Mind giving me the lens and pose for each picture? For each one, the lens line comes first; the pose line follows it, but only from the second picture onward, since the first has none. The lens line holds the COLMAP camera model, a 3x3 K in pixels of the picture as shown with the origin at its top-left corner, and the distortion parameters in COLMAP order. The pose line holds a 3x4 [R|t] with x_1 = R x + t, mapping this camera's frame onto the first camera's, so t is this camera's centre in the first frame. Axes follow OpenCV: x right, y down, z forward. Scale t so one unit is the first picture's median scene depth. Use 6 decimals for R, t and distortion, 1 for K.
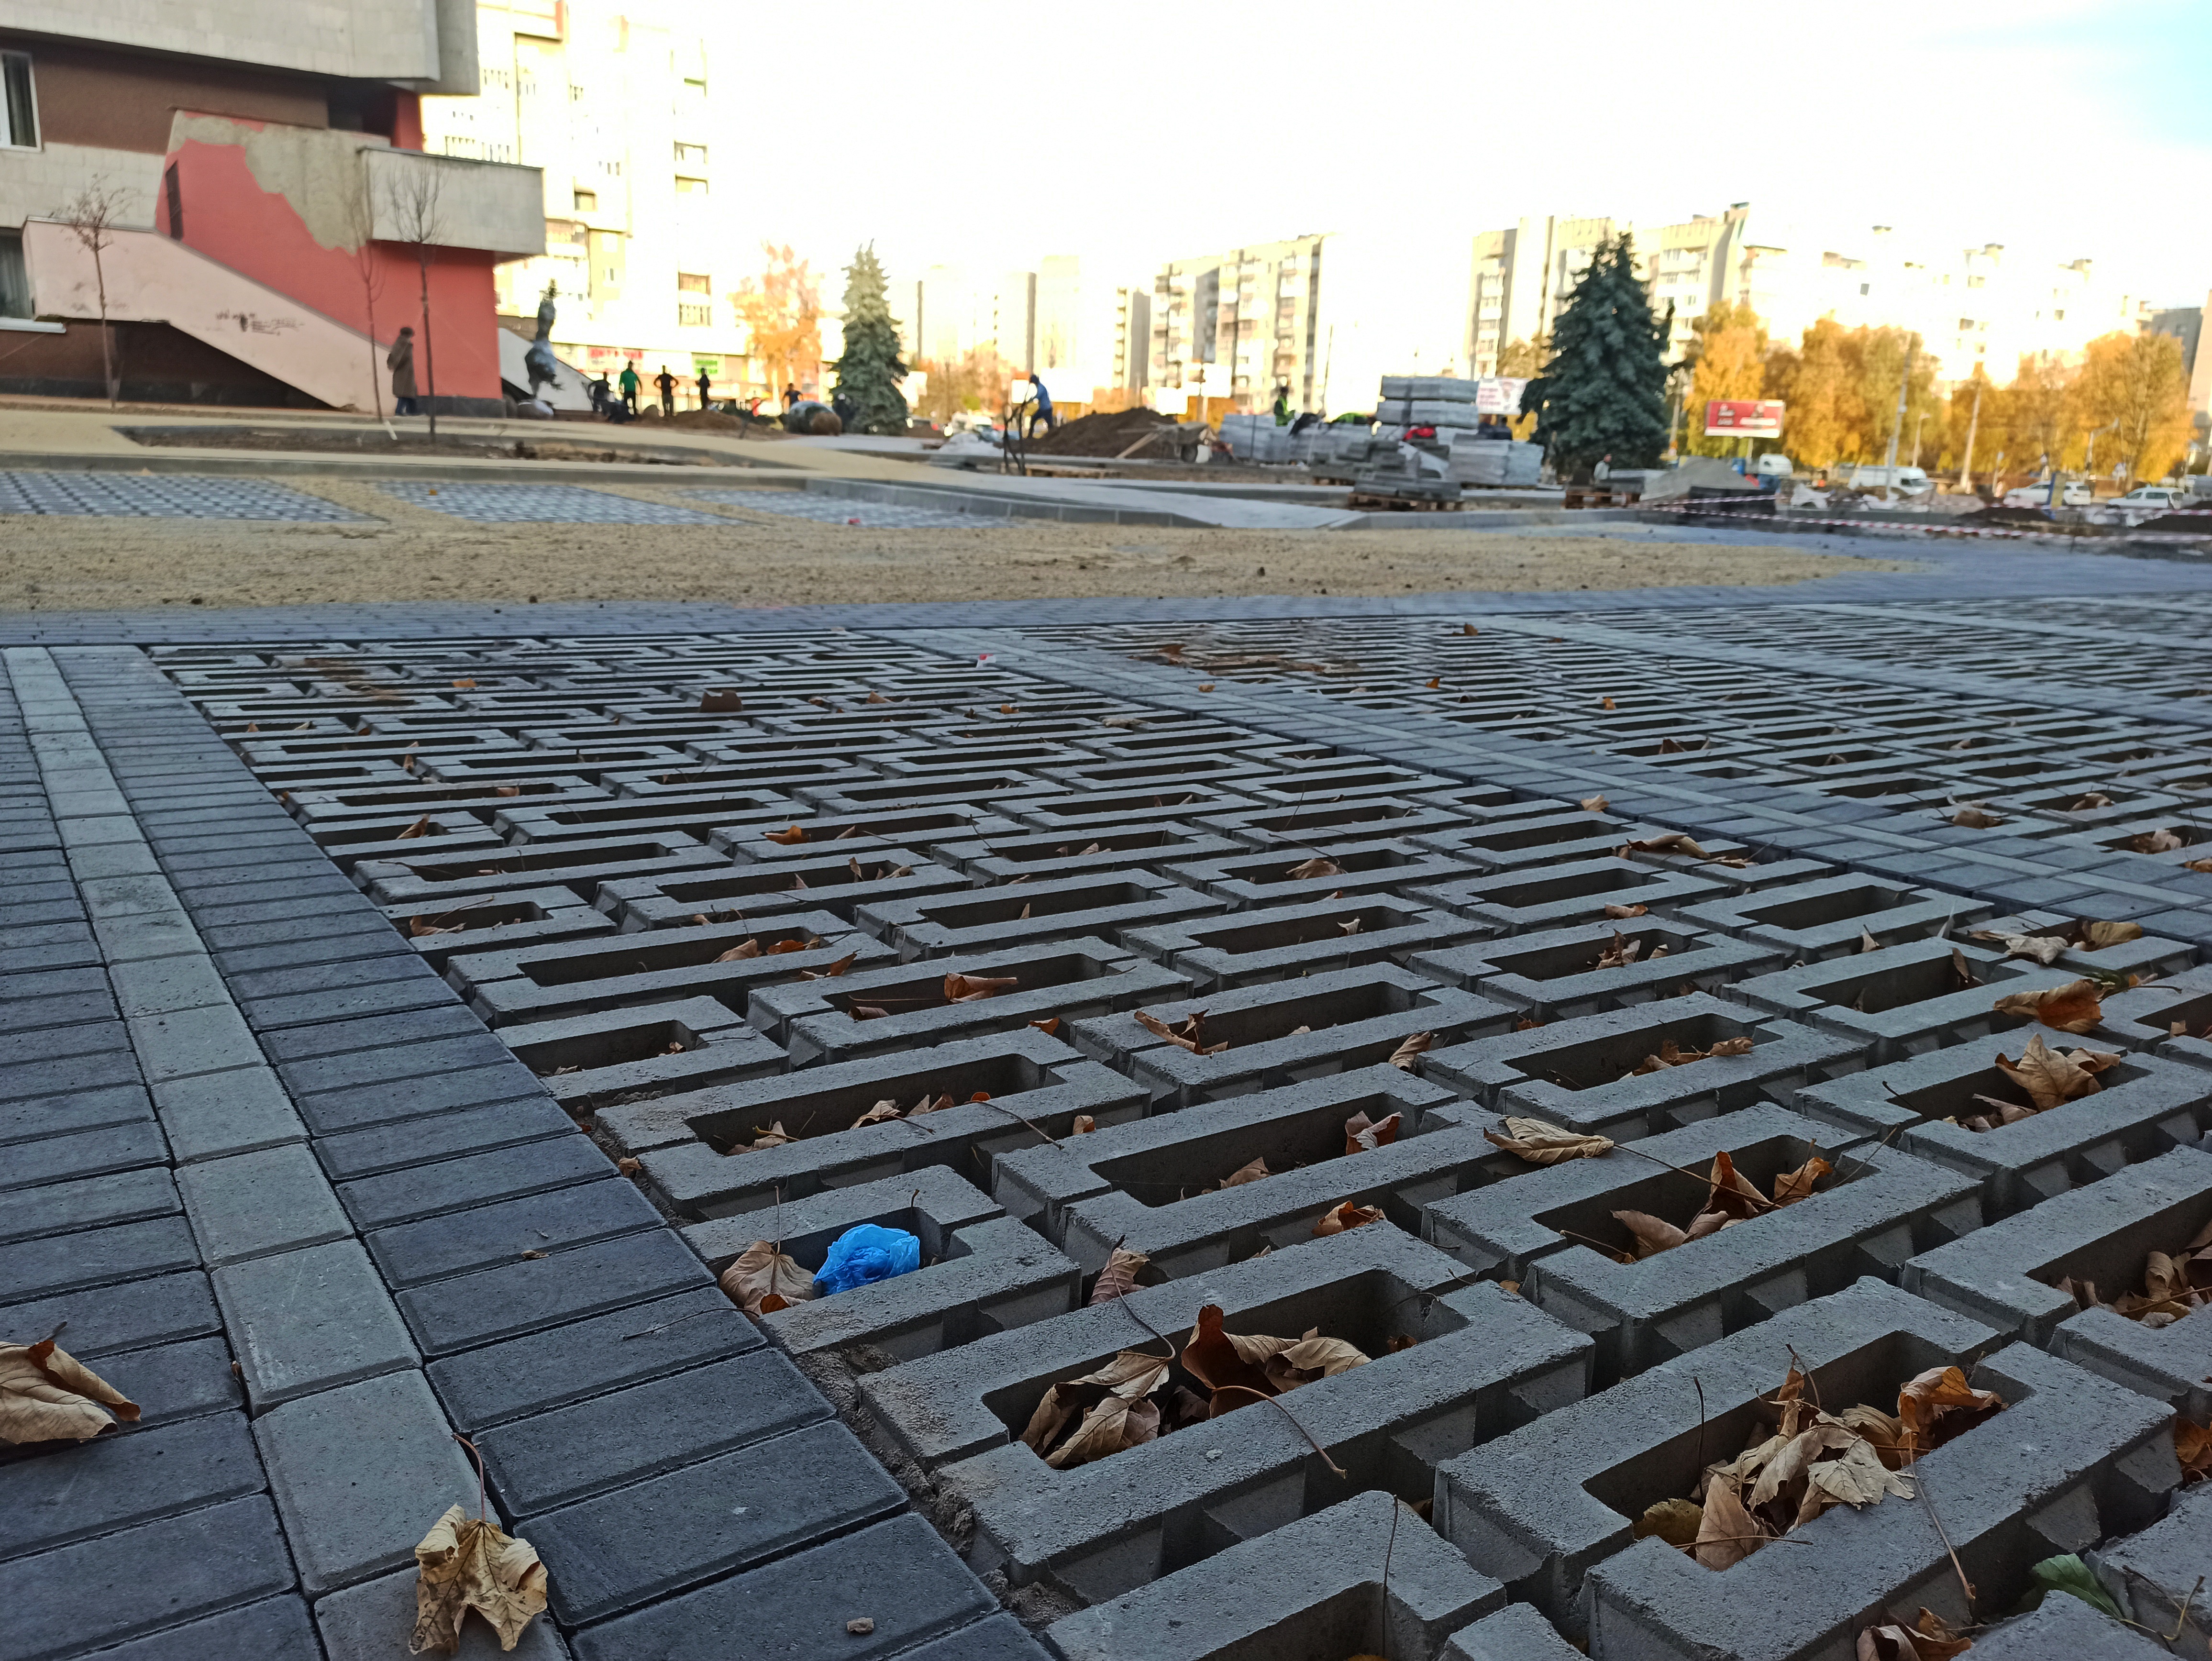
lens RADIAL K [[1636.2, 0, 1097.2], [0, 1636.2, 813.3], [0, 0, 1]] dist [0.048915, -0.028513]
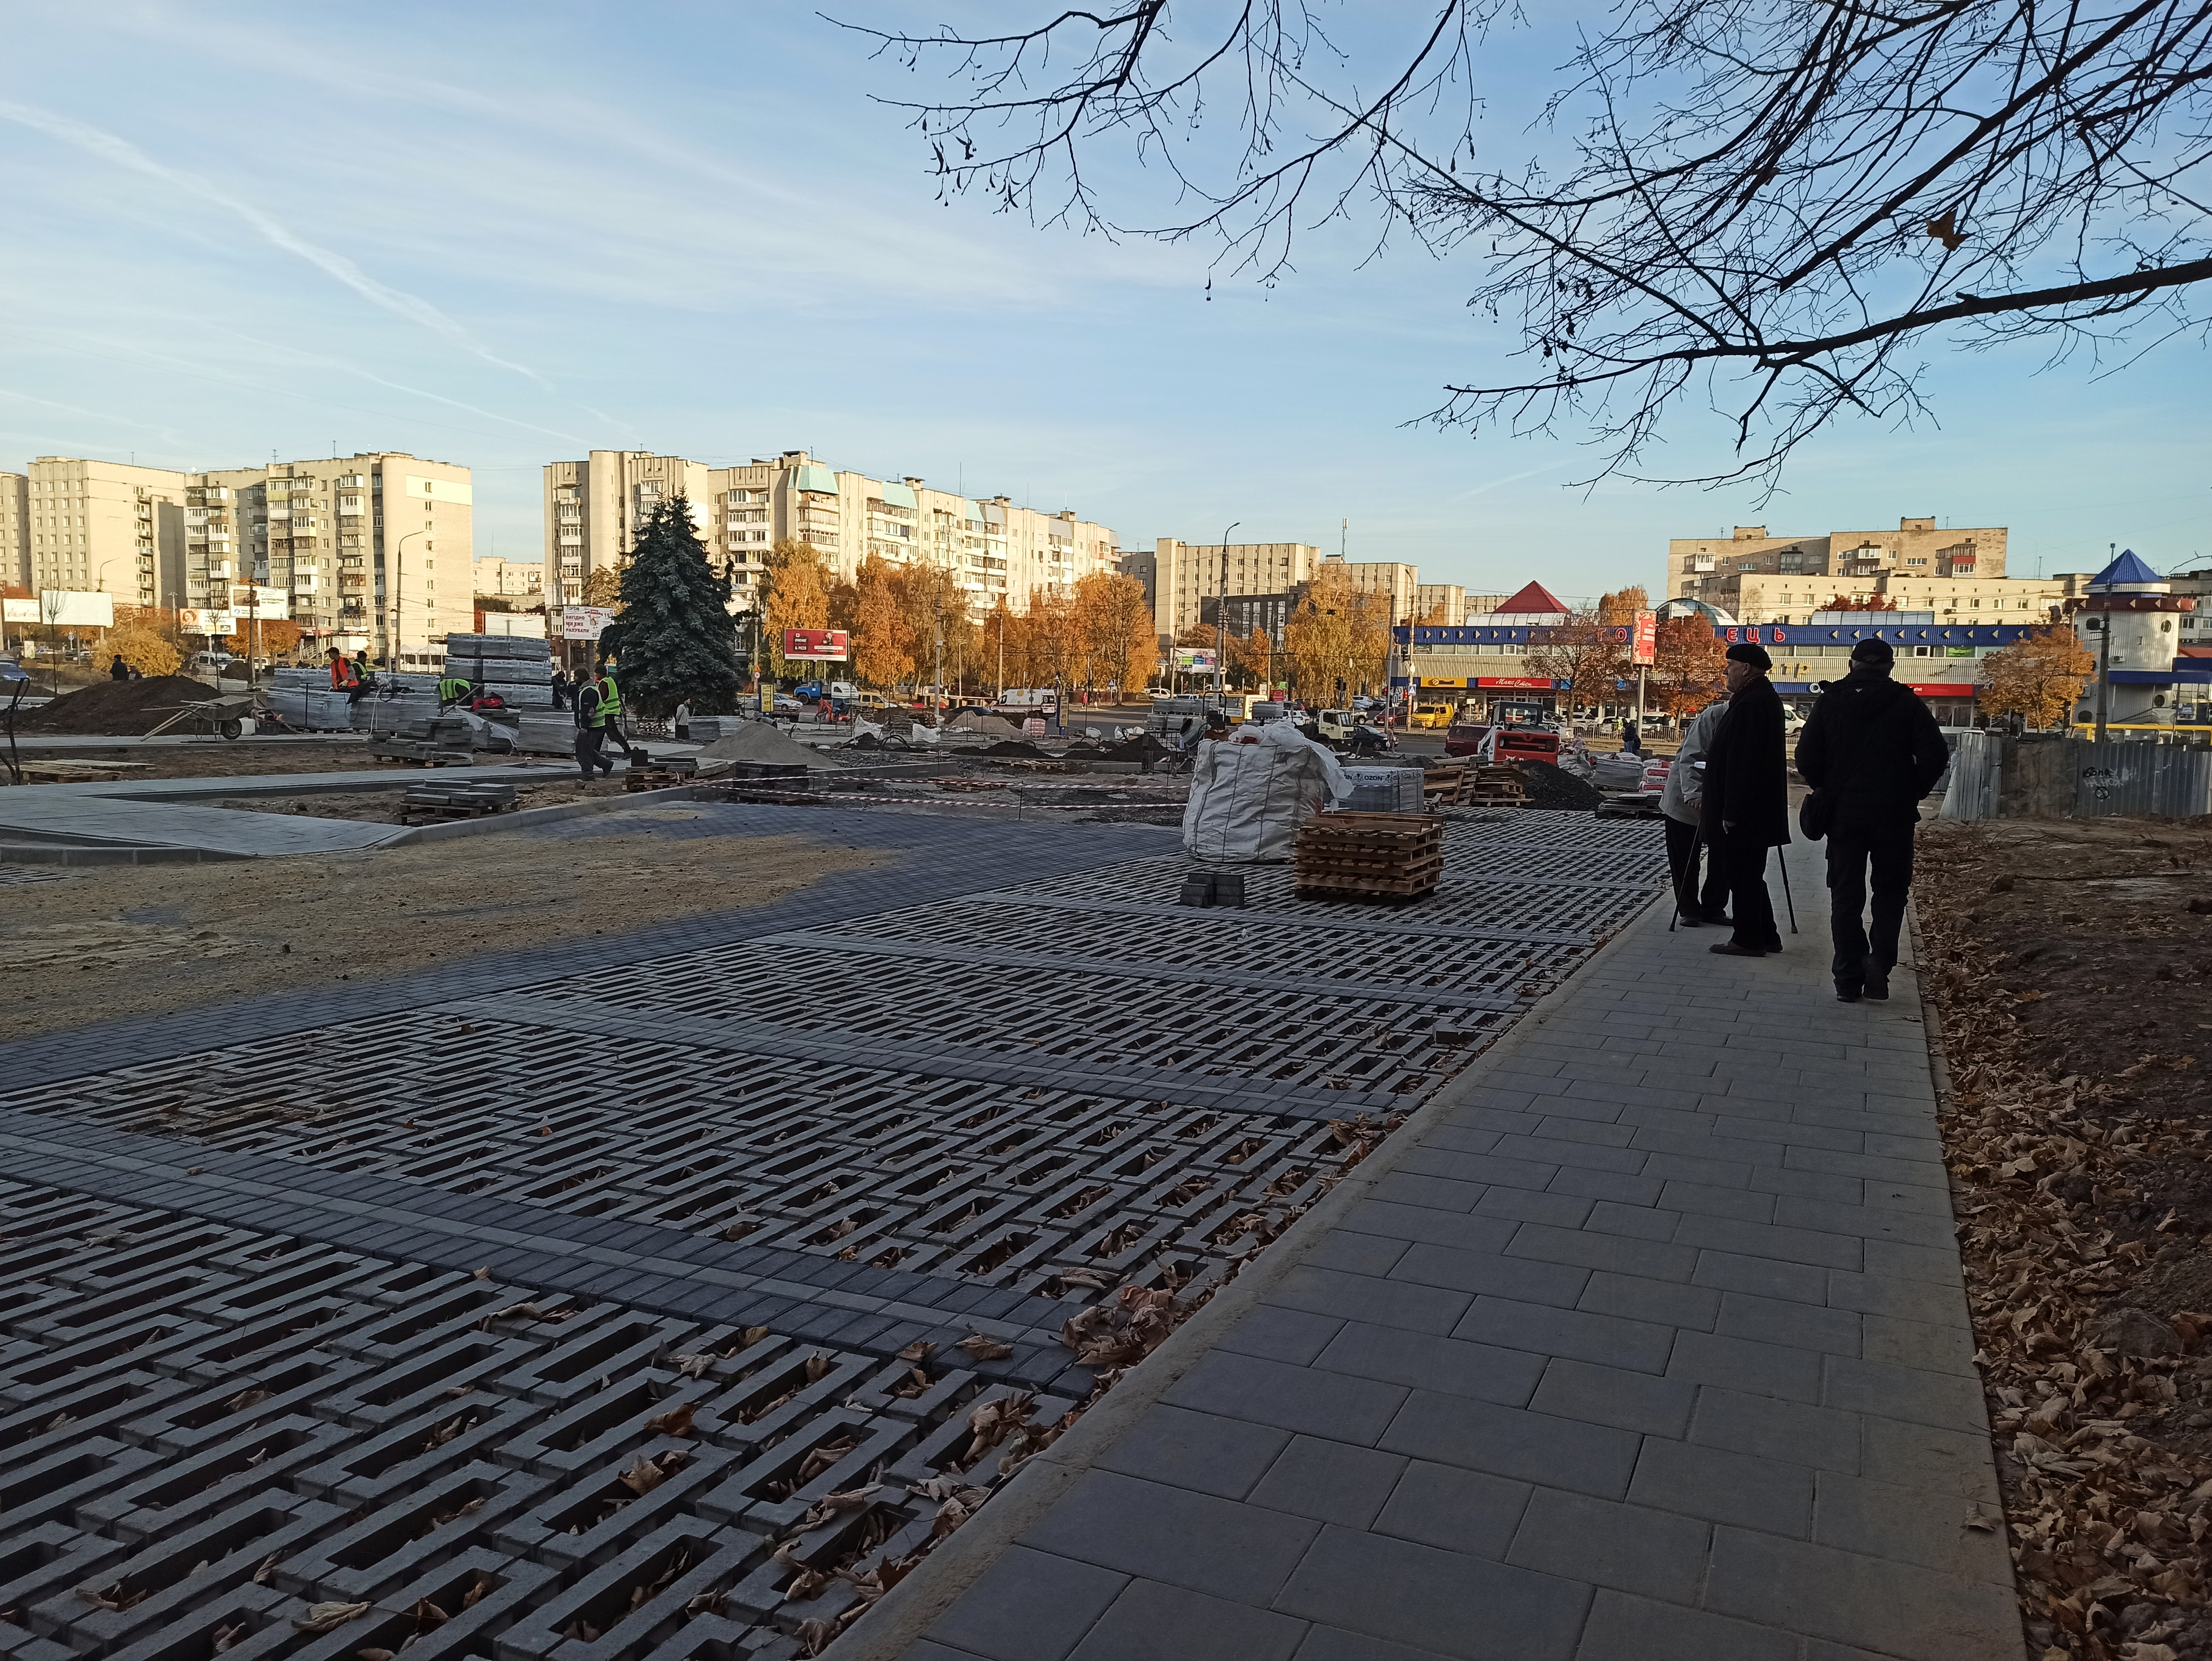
lens RADIAL K [[1636.2, 0, 1096.1], [0, 1636.2, 807.5], [0, 0, 1]] dist [0.048915, -0.028513]
pose [[0.863491, -0.061939, 0.500546, 0.001257], [0.127108, 0.987122, -0.097125, -0.003780], [-0.488084, 0.147490, 0.860244, -0.010814]]
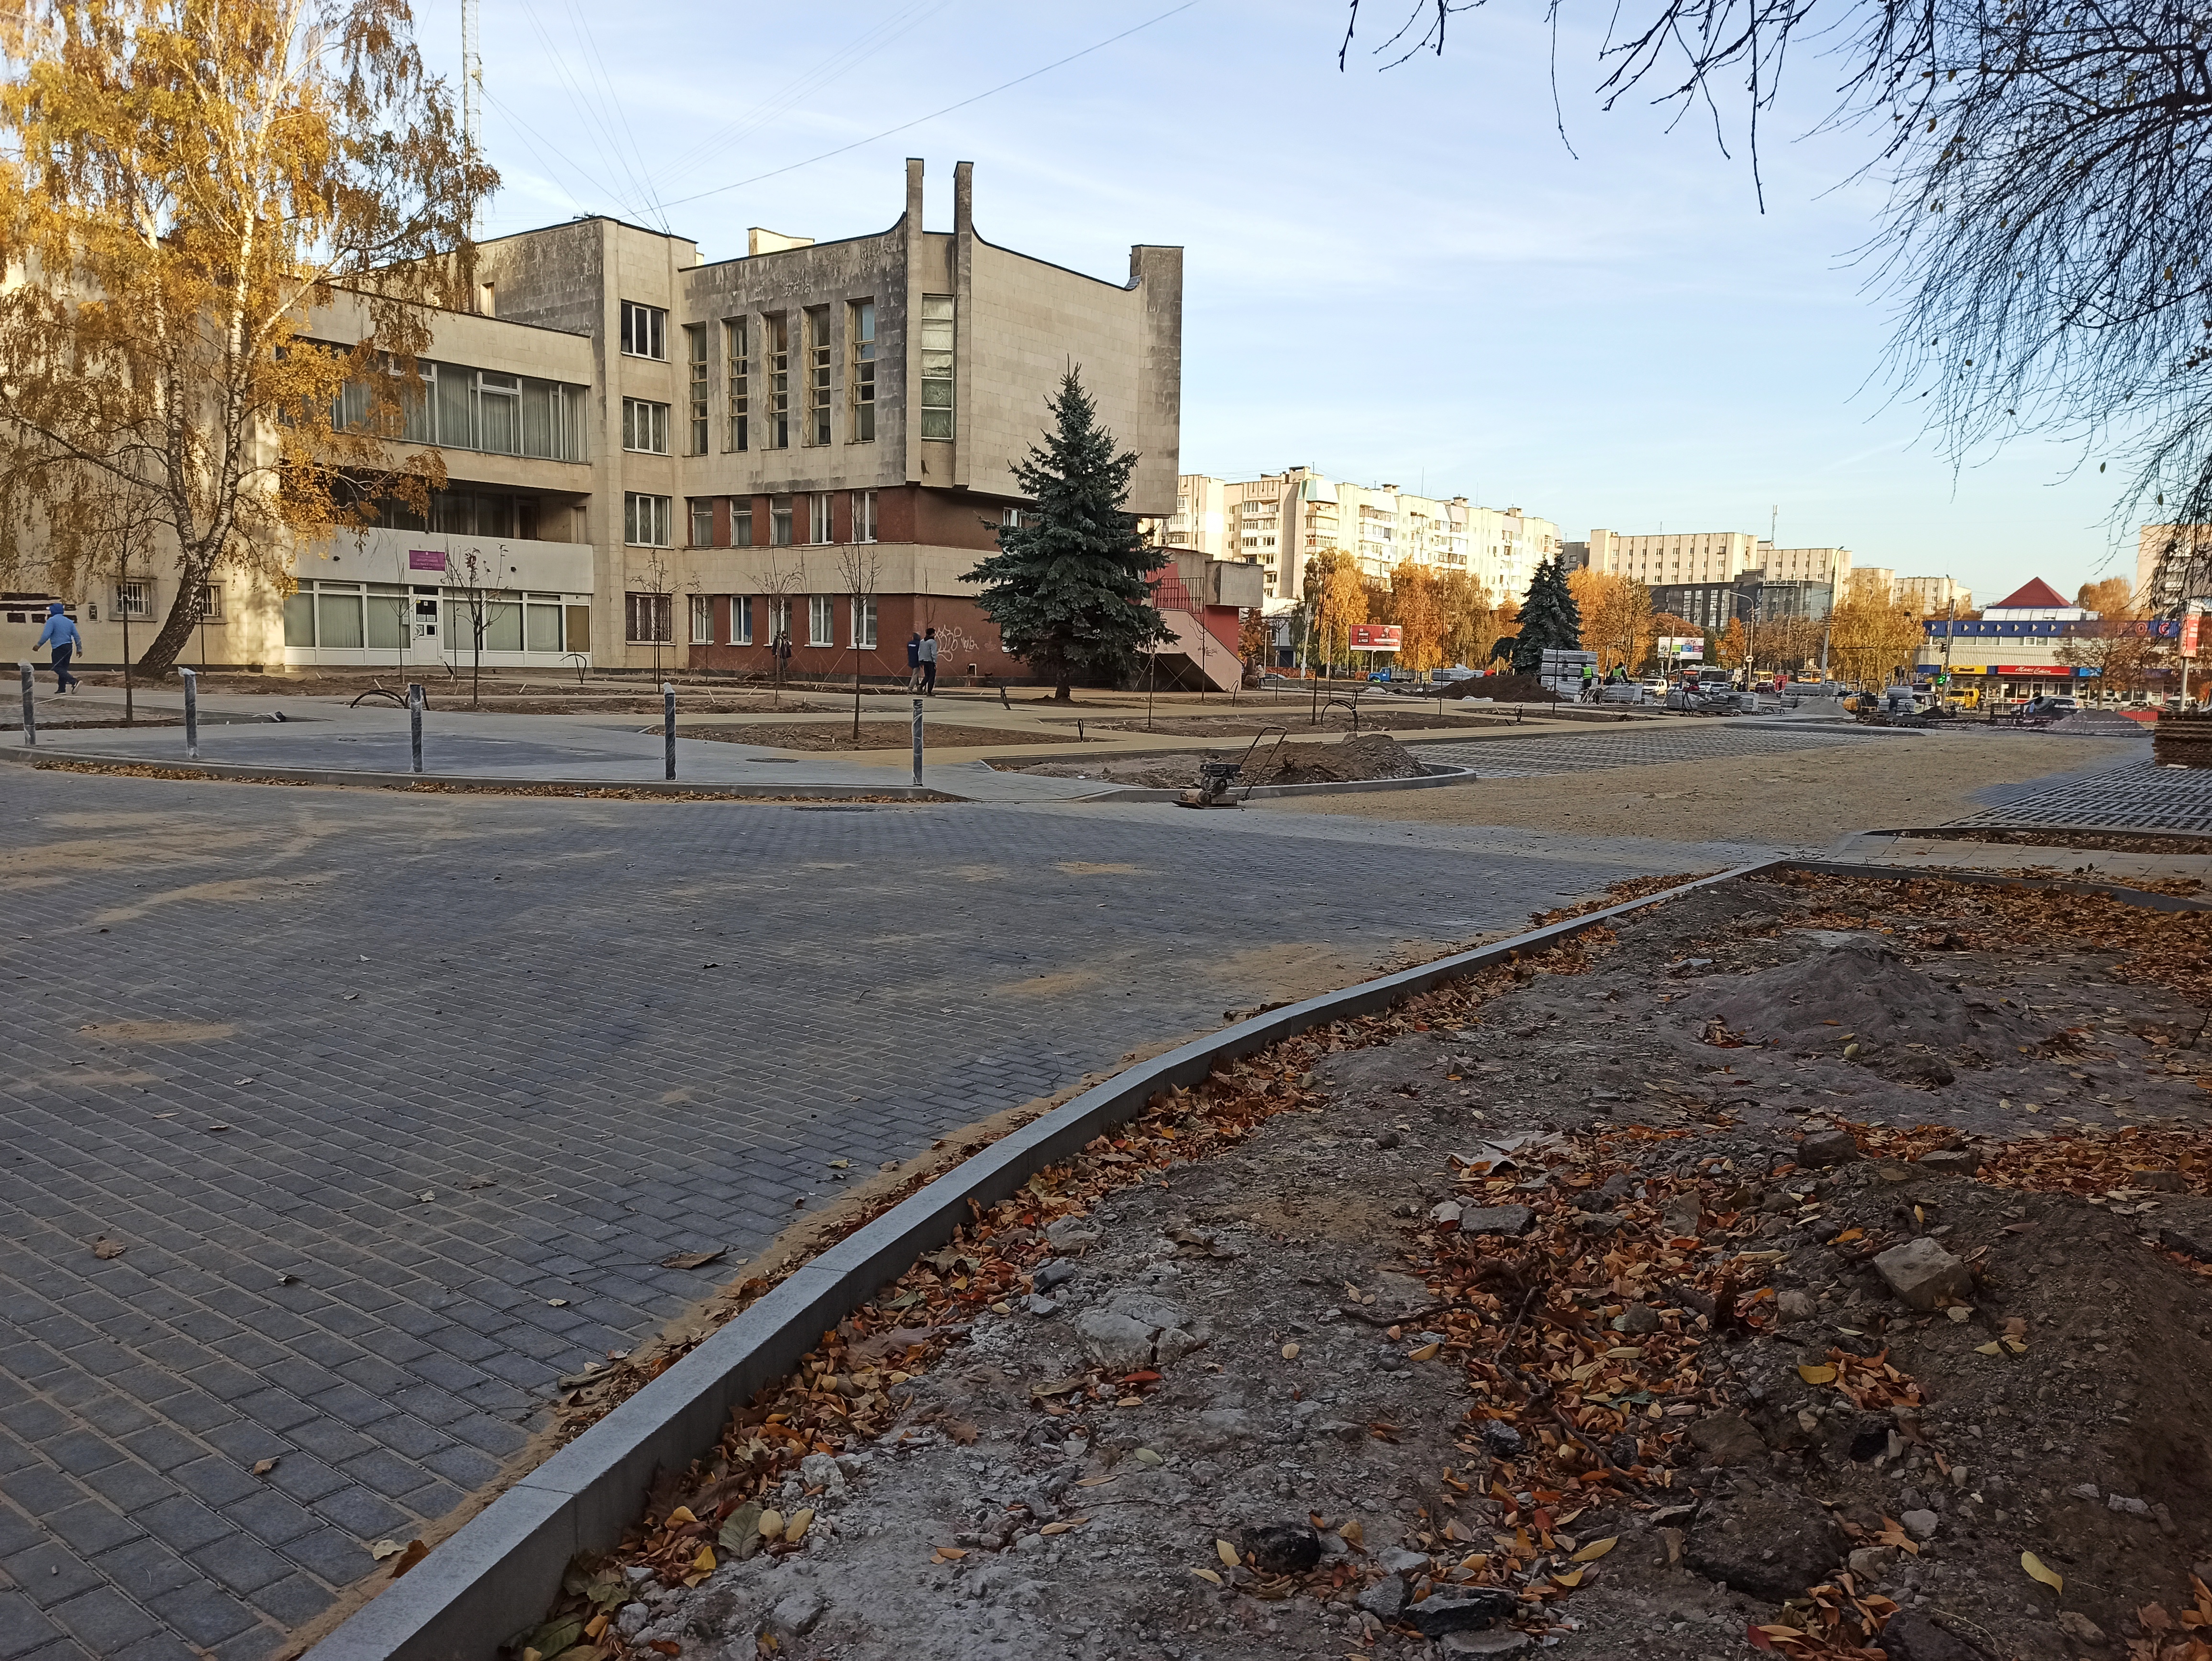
lens RADIAL K [[1636.2, 0, 1090.4], [0, 1636.2, 815.5], [0, 0, 1]] dist [0.048915, -0.028513]
pose [[0.949957, -0.050236, 0.308314, -0.268871], [0.086268, 0.990791, -0.104363, 0.023484], [-0.300232, 0.125738, 0.945543, -0.181124]]
